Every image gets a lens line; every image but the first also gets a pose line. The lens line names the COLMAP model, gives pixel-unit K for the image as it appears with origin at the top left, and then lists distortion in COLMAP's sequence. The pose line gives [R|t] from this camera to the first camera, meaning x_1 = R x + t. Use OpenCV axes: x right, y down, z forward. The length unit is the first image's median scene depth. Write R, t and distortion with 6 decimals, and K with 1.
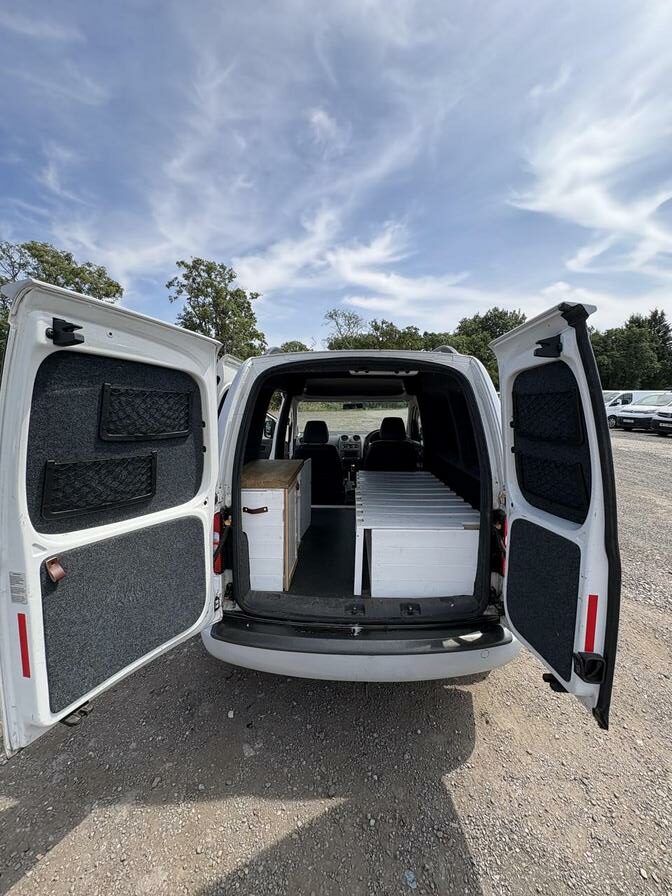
lens RADIAL K [[356.0, 0, 335.0], [0, 356.0, 448.5], [0, 0, 1]] dist [-0.001861, -0.000115]
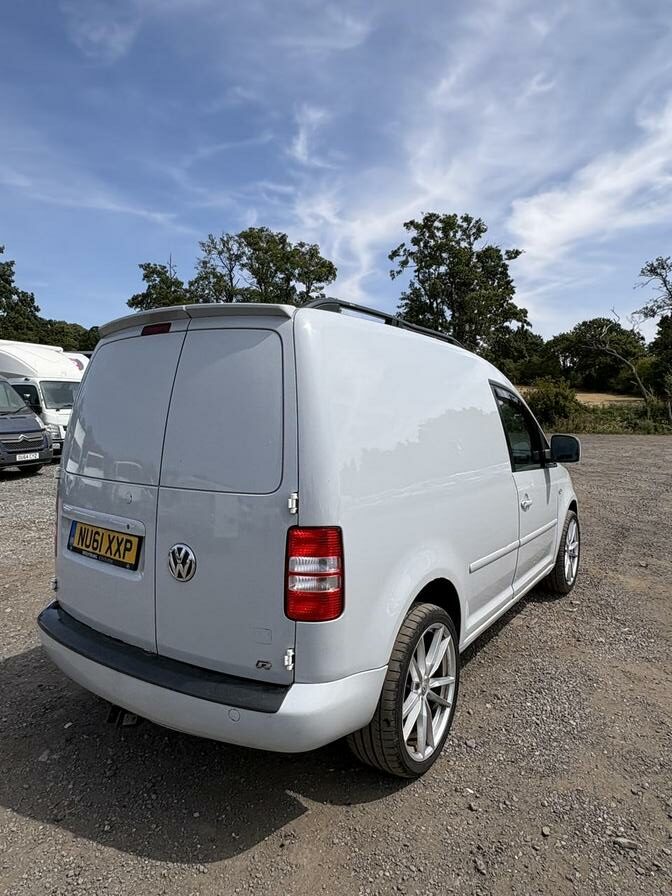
lens RADIAL K [[564.7, 0, 343.1], [0, 564.7, 445.9], [0, 0, 1]] dist [-0.007583, 0.001804]
pose [[0.851869, 0.039335, -0.522275, 0.056001], [-0.082425, 0.994818, -0.059518, 0.004507], [0.517228, 0.093750, 0.850697, 0.000138]]
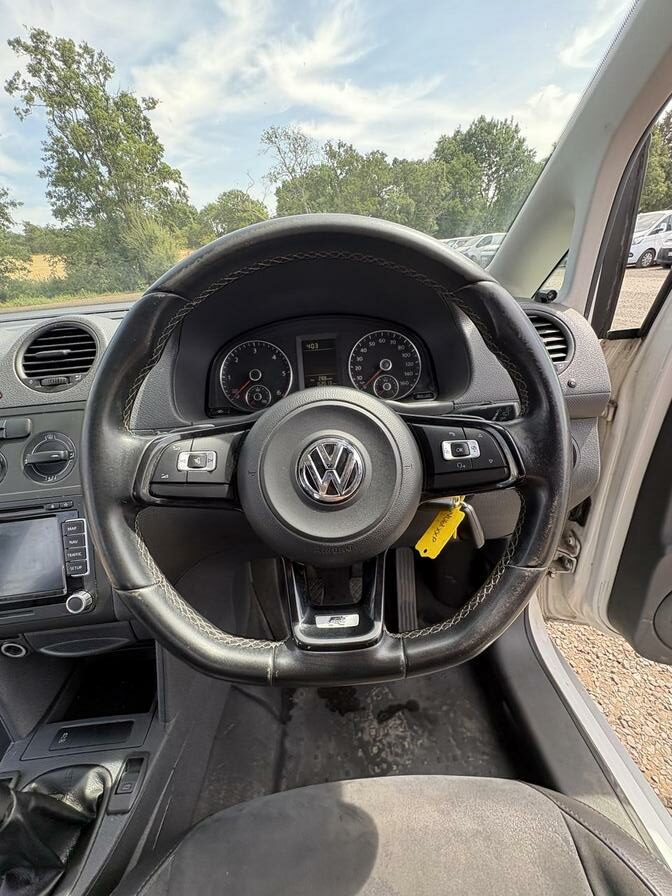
lens RADIAL K [[360.0, 0, 337.5], [0, 360.0, 448.1], [0, 0, 1]] dist [-0.000507, 0.000466]
pose [[0.991520, -0.115166, 0.060213, 0.012482], [0.089348, 0.940557, 0.327672, 0.000052], [-0.094371, -0.319514, 0.942871, 0.091308]]
